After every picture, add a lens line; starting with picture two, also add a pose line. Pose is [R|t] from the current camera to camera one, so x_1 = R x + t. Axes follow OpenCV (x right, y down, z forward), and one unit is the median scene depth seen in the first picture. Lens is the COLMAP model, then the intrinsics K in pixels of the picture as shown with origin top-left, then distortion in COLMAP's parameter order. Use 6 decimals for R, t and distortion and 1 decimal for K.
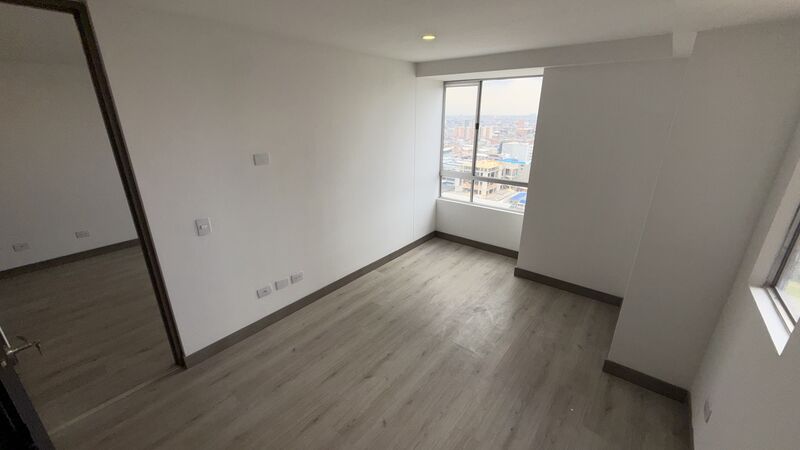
lens RADIAL K [[321.6, 0, 400.5], [0, 321.6, 226.0], [0, 0, 1]] dist [-0.000175, -0.000011]
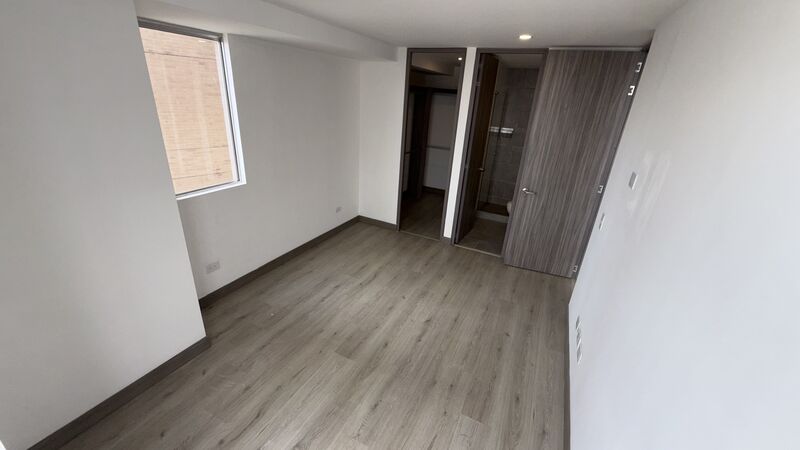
lens RADIAL K [[321.6, 0, 398.7], [0, 321.6, 225.4], [0, 0, 1]] dist [-0.000175, -0.000011]
pose [[-0.975776, 0.030464, -0.216642, 0.263215], [-0.123304, 0.741408, 0.659629, -0.596697], [0.180715, 0.670362, -0.719692, 1.627595]]
